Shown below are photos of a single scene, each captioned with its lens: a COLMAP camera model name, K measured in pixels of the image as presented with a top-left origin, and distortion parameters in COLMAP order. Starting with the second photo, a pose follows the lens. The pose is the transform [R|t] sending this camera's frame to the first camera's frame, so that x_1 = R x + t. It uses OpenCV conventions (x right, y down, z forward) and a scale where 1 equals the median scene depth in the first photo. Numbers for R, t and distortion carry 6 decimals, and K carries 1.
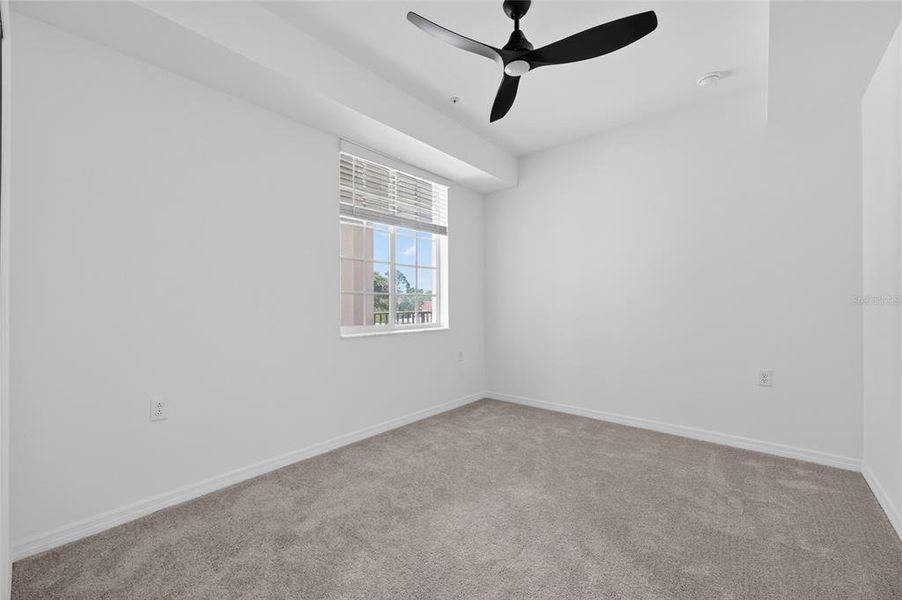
lens RADIAL K [[362.2, 0, 449.9], [0, 362.2, 298.7], [0, 0, 1]] dist [0.001080, -0.000005]
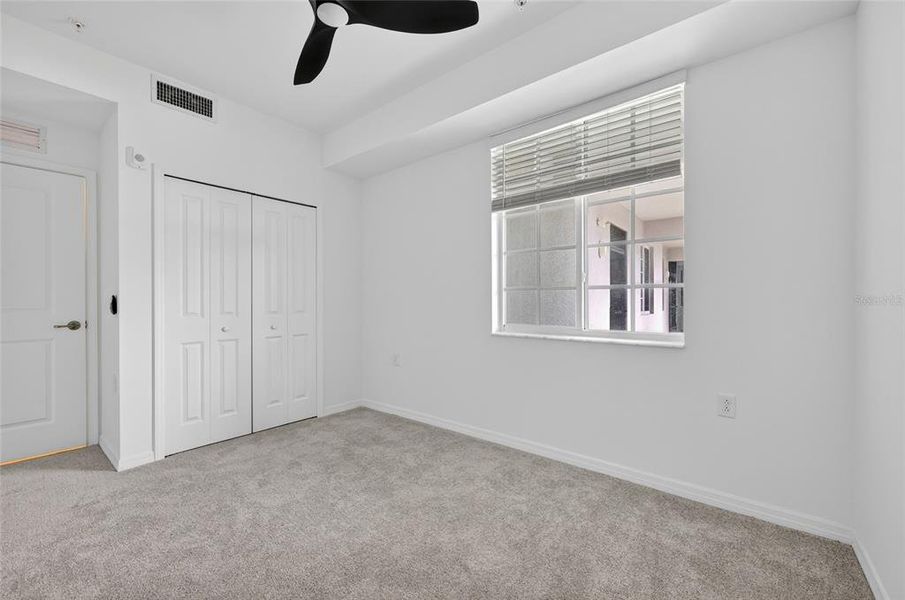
lens RADIAL K [[363.4, 0, 453.4], [0, 363.4, 300.1], [0, 0, 1]] dist [0.001080, -0.000005]
pose [[0.022716, -0.004609, -0.999731, 0.621274], [0.014567, 0.999885, -0.004279, 0.013227], [0.999636, -0.014466, 0.022781, 0.761303]]
